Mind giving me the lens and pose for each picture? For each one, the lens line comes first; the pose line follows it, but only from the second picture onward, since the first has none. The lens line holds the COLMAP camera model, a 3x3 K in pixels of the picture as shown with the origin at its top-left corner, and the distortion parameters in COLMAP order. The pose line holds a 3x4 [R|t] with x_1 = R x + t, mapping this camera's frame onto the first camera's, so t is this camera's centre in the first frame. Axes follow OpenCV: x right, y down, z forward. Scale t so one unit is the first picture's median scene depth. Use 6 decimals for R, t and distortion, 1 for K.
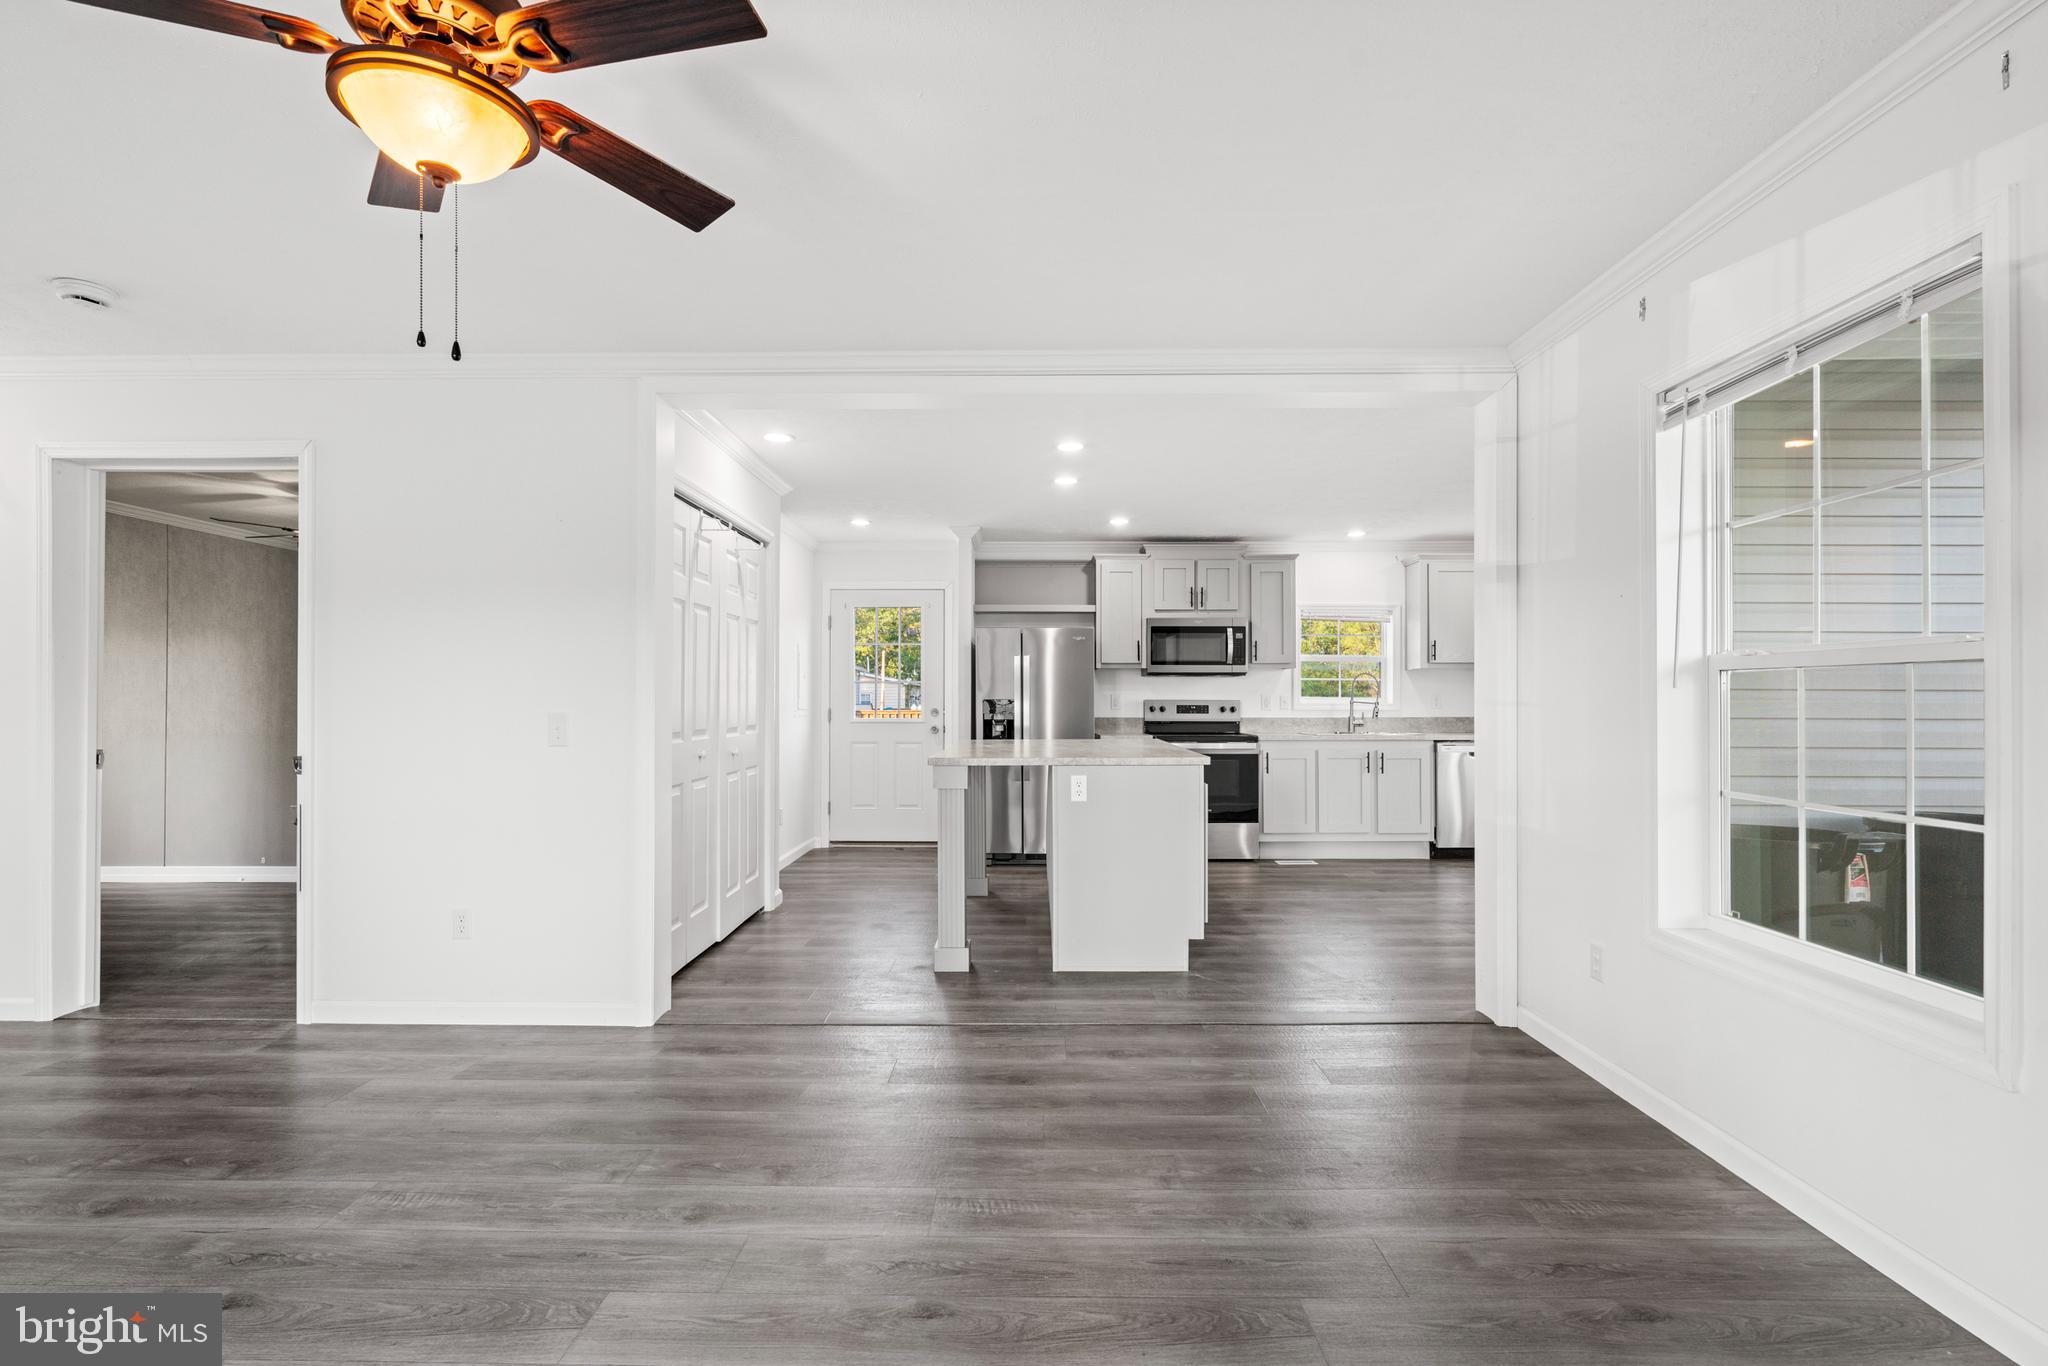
lens RADIAL K [[924.9, 0, 1022.2], [0, 924.9, 663.2], [0, 0, 1]] dist [-0.009138, 0.004619]
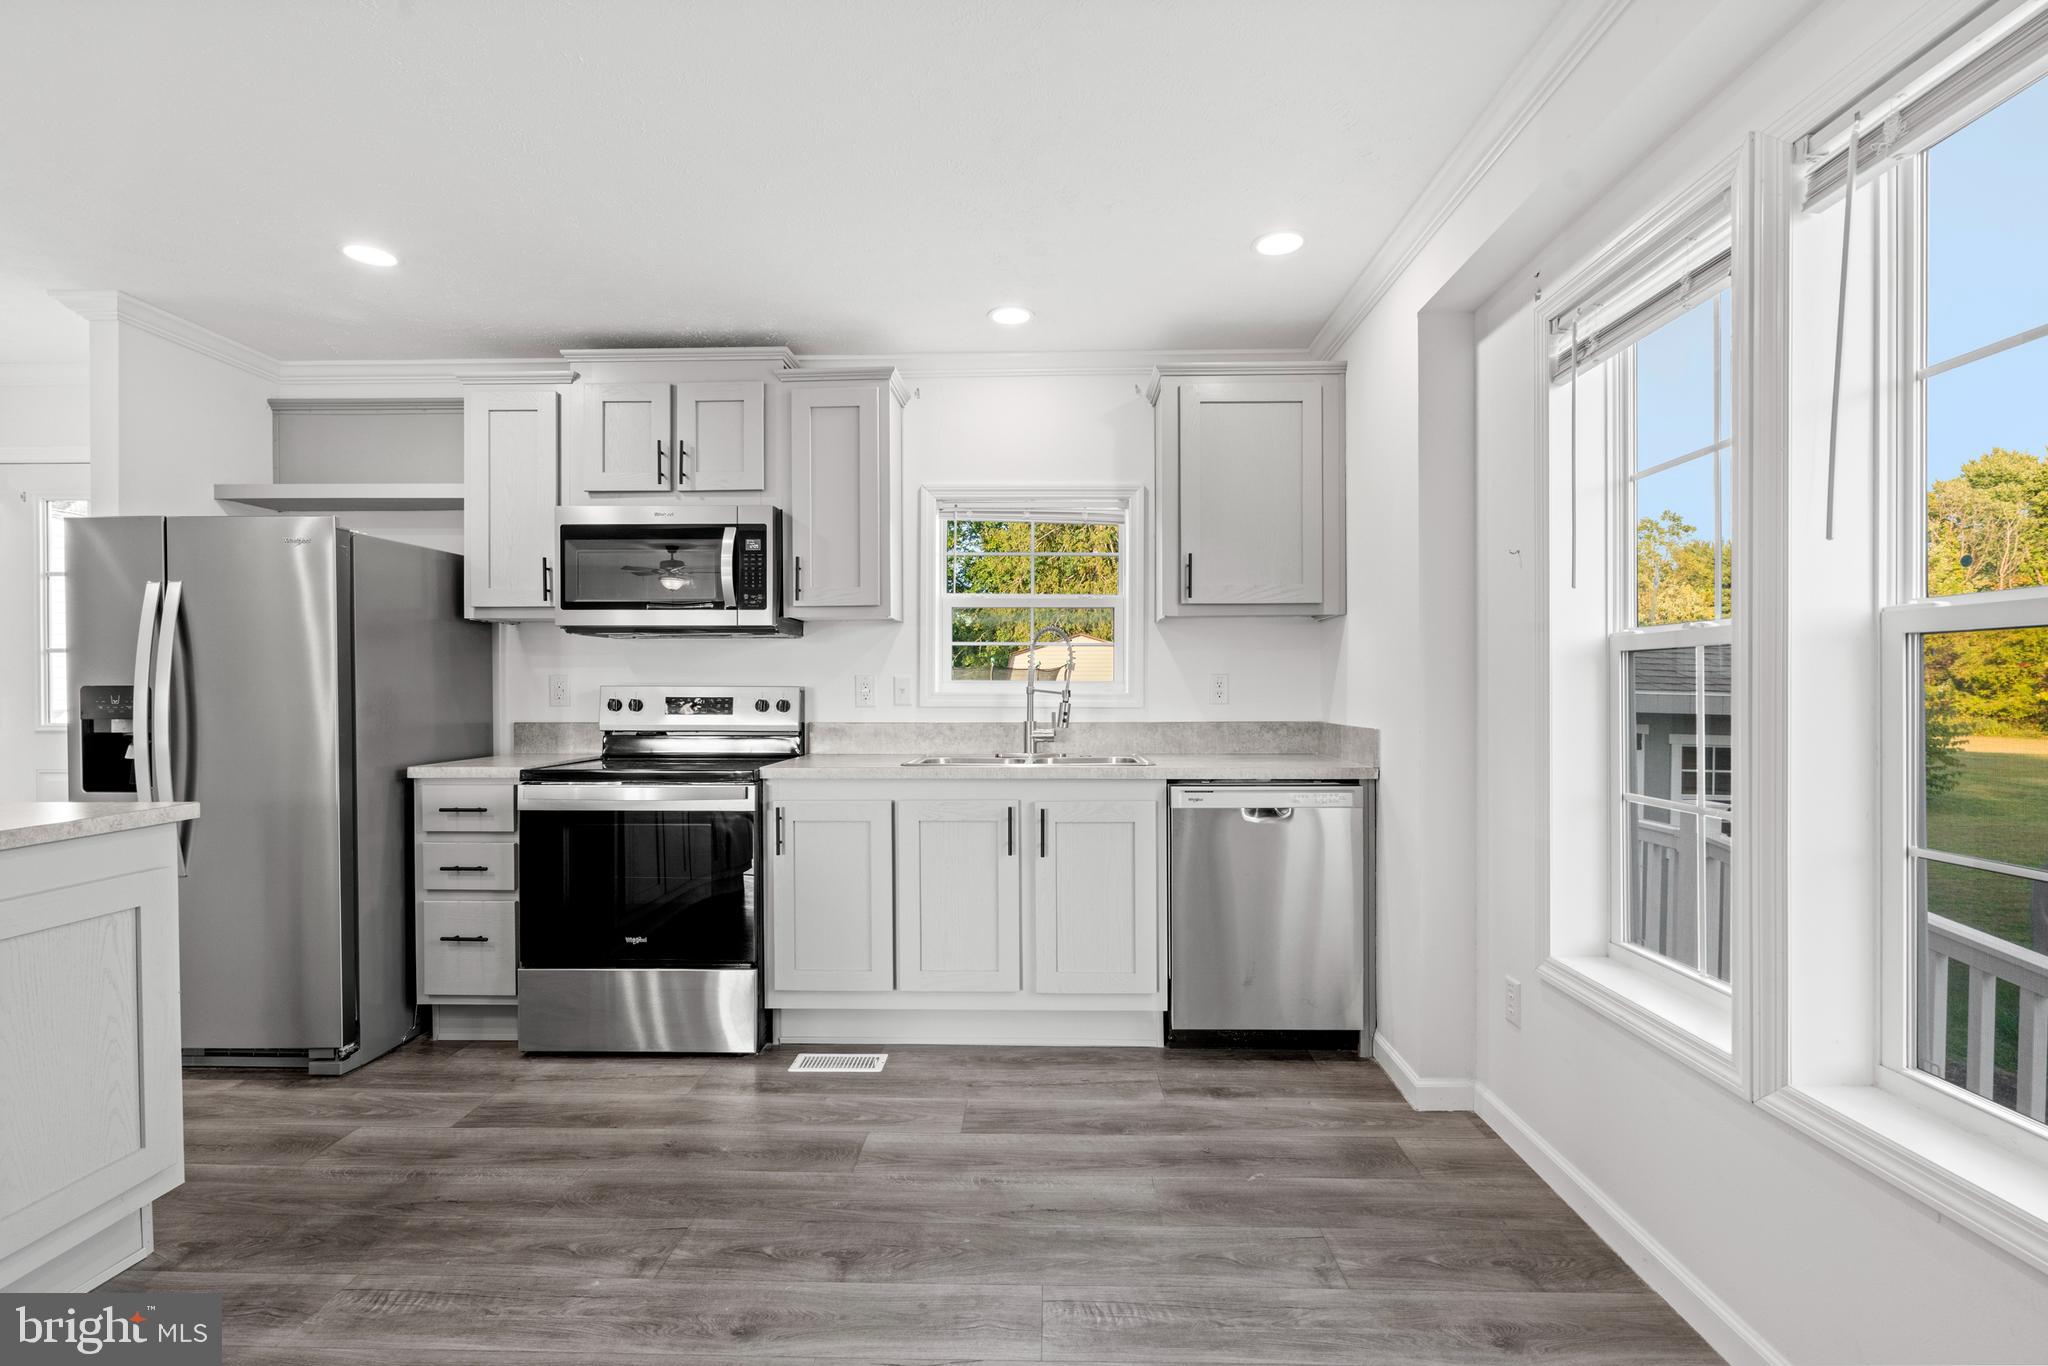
lens RADIAL K [[924.9, 0, 1023.9], [0, 924.9, 685.8], [0, 0, 1]] dist [-0.009138, 0.004619]
pose [[0.999891, -0.003172, -0.014437, 0.369945], [0.003764, 0.999147, 0.041132, 0.021302], [0.014294, -0.041182, 0.999049, 0.543596]]
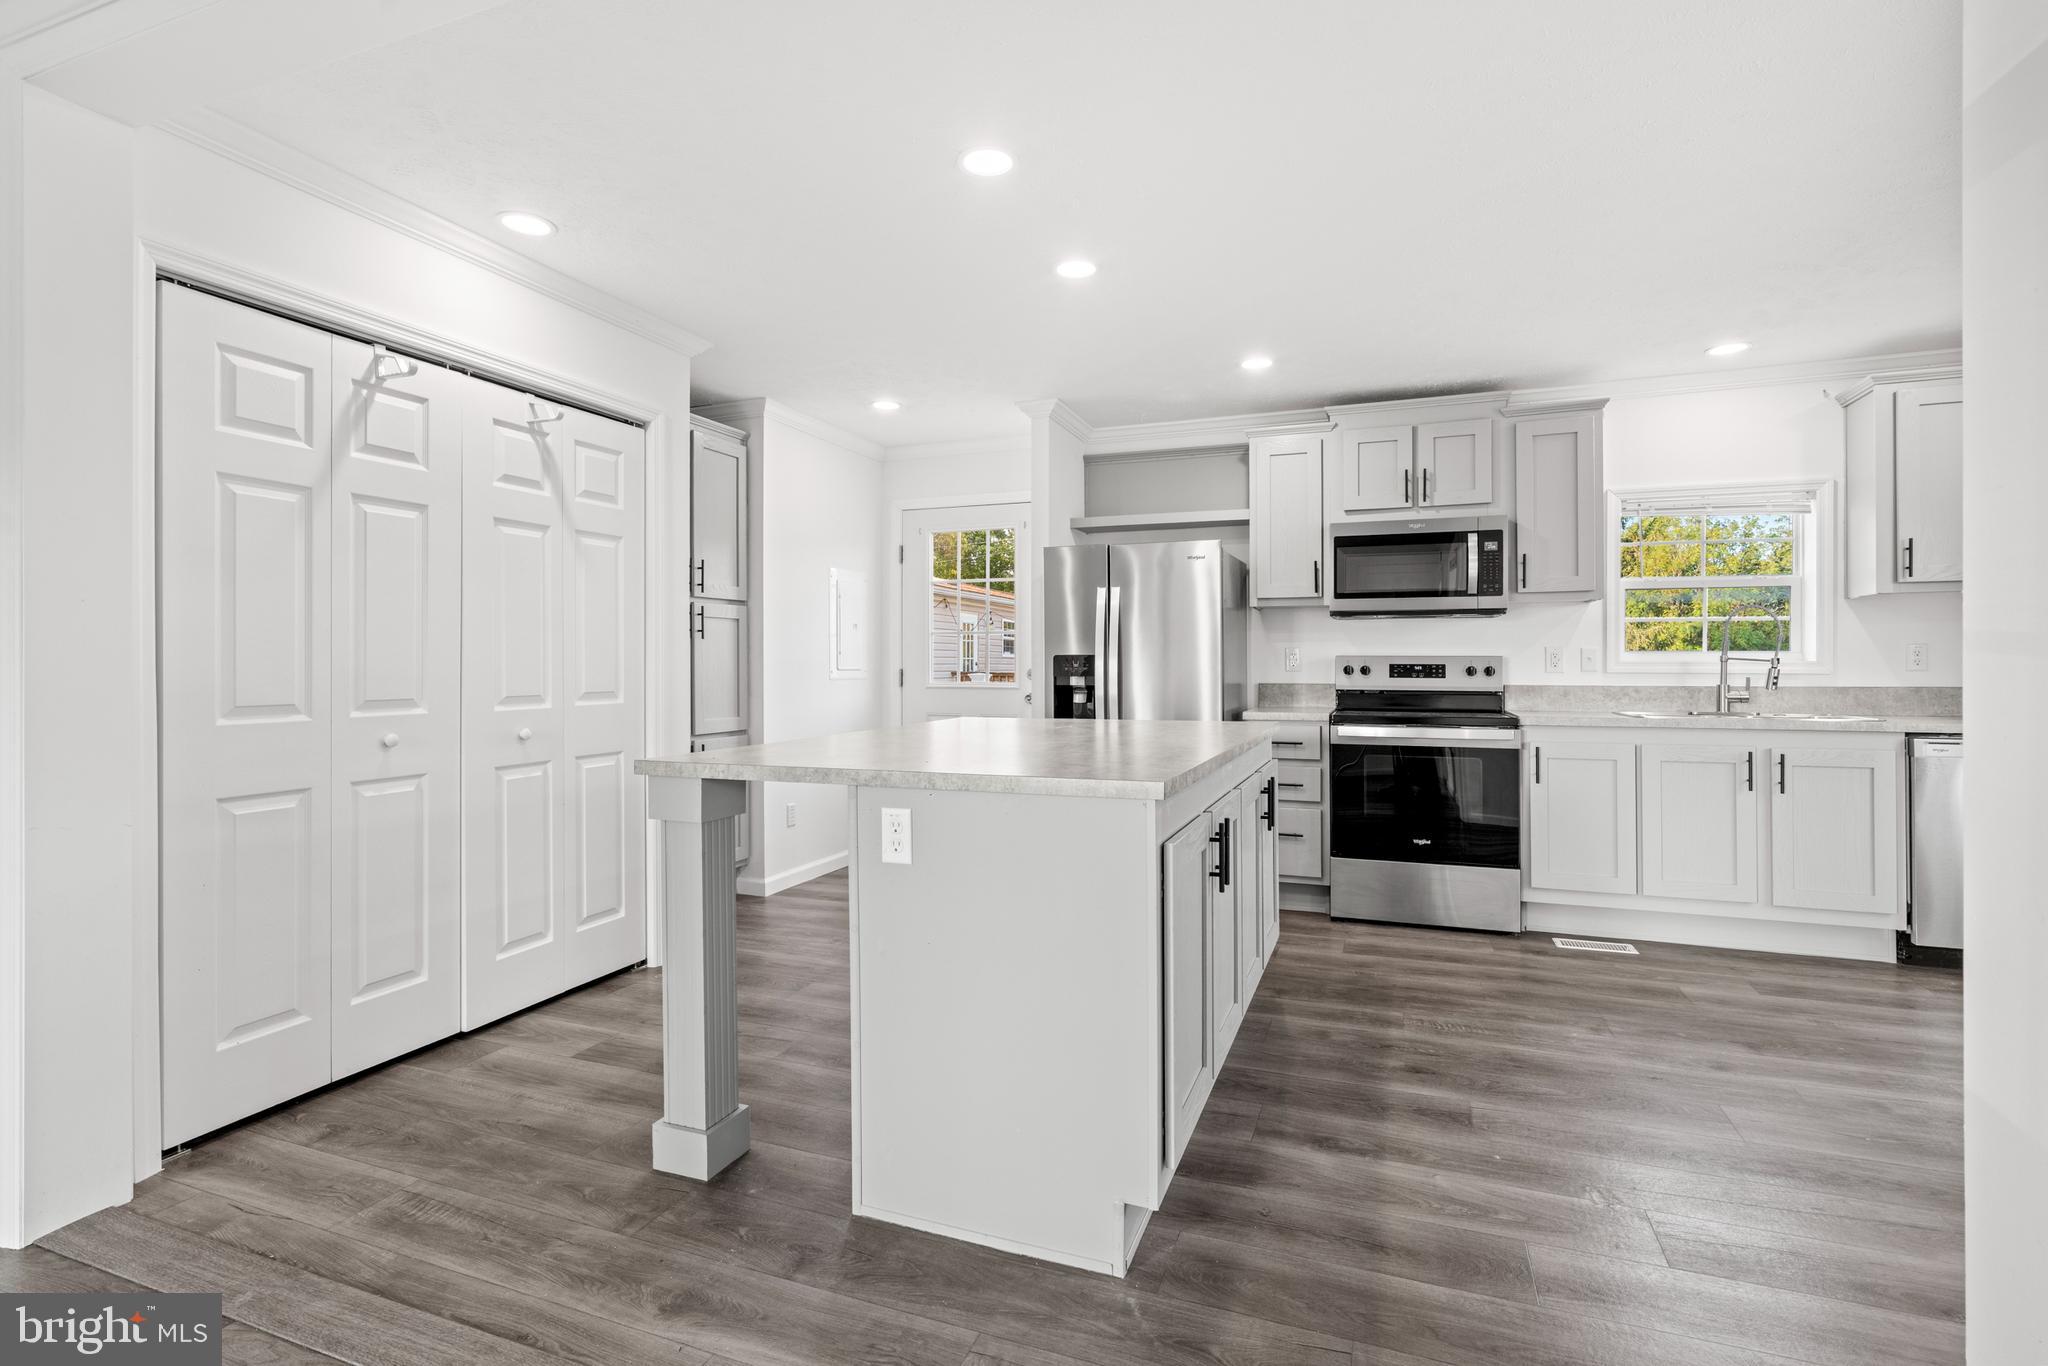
lens RADIAL K [[924.9, 0, 1040.4], [0, 924.9, 671.1], [0, 0, 1]] dist [-0.009138, 0.004619]
pose [[0.937329, -0.000422, -0.348446, 0.168704], [0.017000, 0.998864, 0.044520, 0.018703], [0.348031, -0.047654, 0.936271, 0.343987]]
